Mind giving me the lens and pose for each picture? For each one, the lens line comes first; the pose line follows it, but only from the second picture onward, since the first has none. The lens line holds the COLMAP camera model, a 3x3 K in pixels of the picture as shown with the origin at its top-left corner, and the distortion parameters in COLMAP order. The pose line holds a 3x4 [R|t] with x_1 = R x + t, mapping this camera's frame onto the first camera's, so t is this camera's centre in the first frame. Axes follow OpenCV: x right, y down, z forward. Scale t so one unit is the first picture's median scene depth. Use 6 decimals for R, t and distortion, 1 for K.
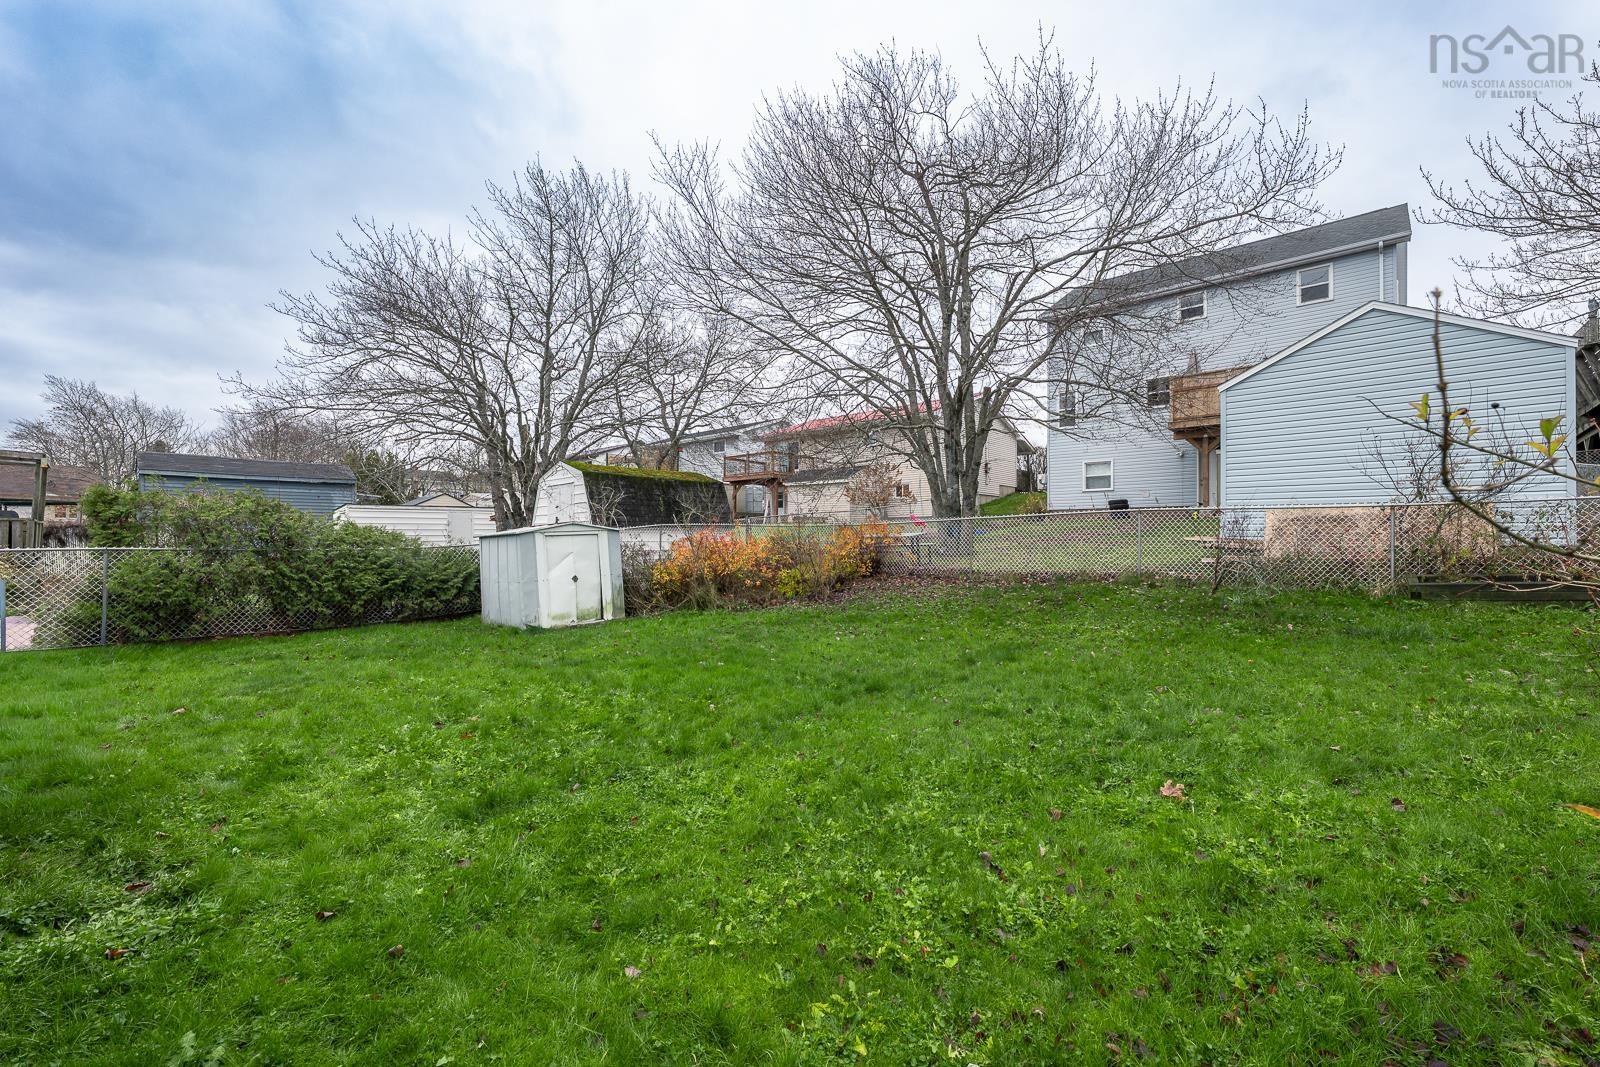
lens RADIAL K [[646.0, 0, 800.0], [0, 646.0, 533.5], [0, 0, 1]] dist [-0.000623, -0.000153]
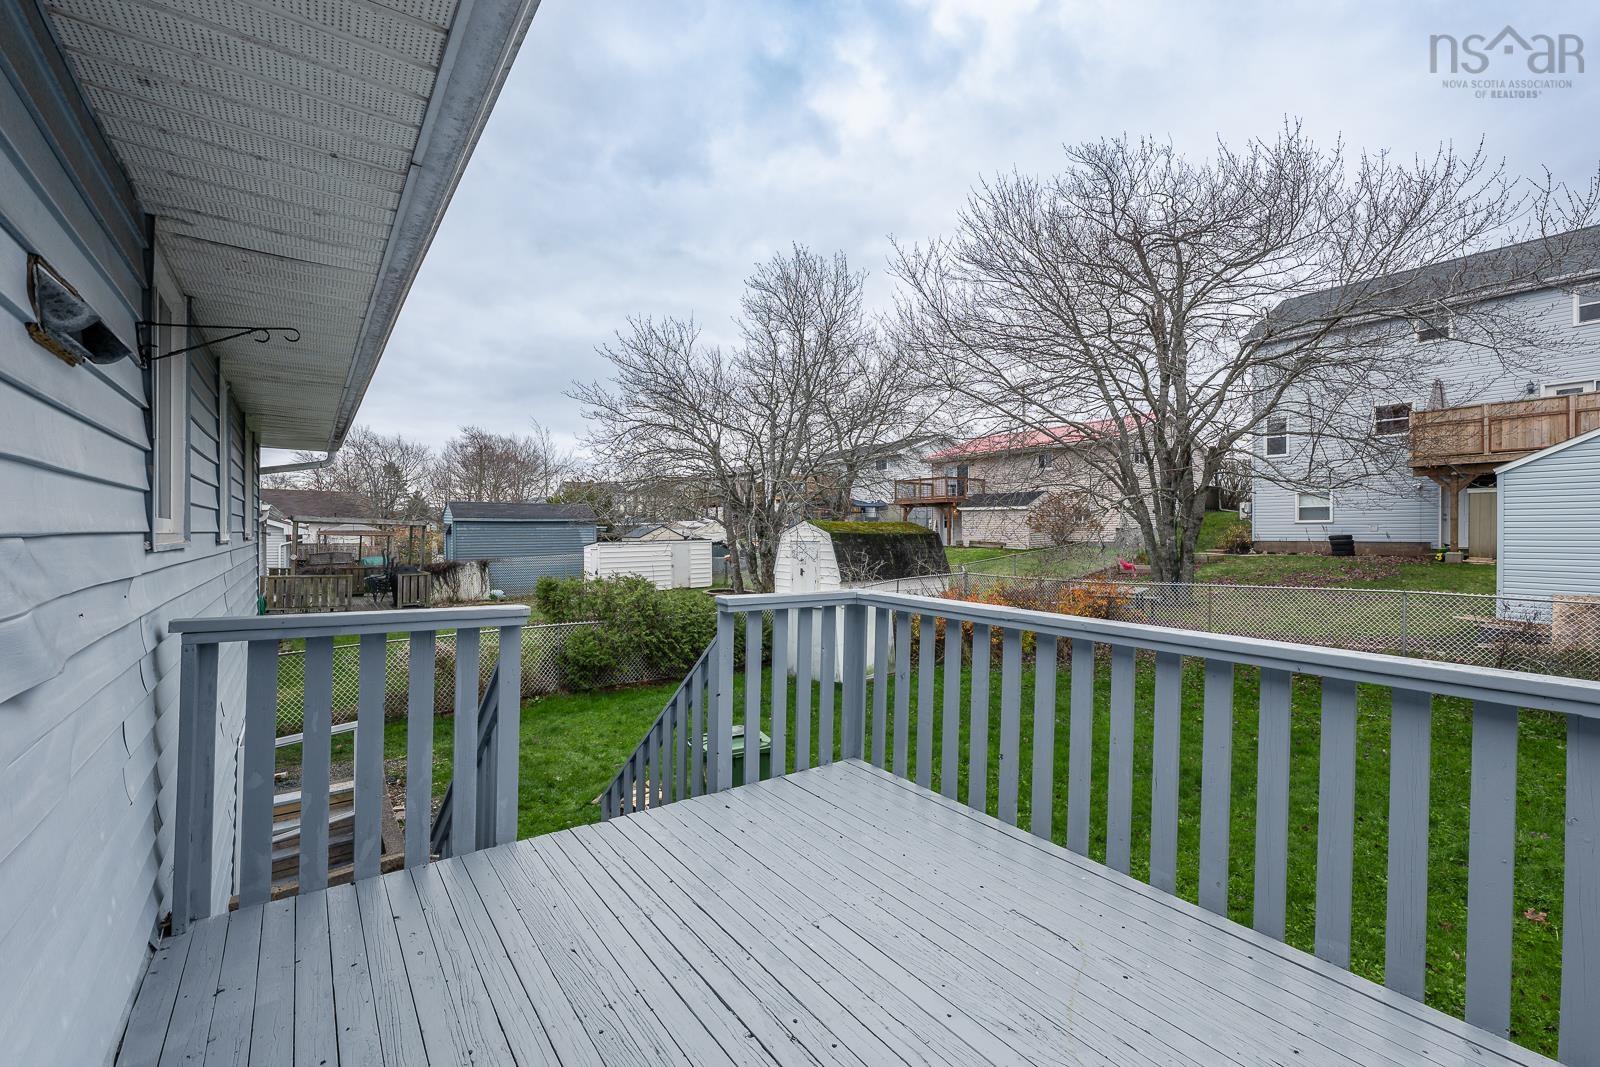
lens RADIAL K [[652.9, 0, 795.5], [0, 652.9, 534.0], [0, 0, 1]] dist [0.001184, -0.000459]
pose [[0.979787, -0.003240, -0.200019, -0.141673], [0.004647, 0.999968, 0.006564, -0.089496], [0.199992, -0.007360, 0.979770, -0.141511]]
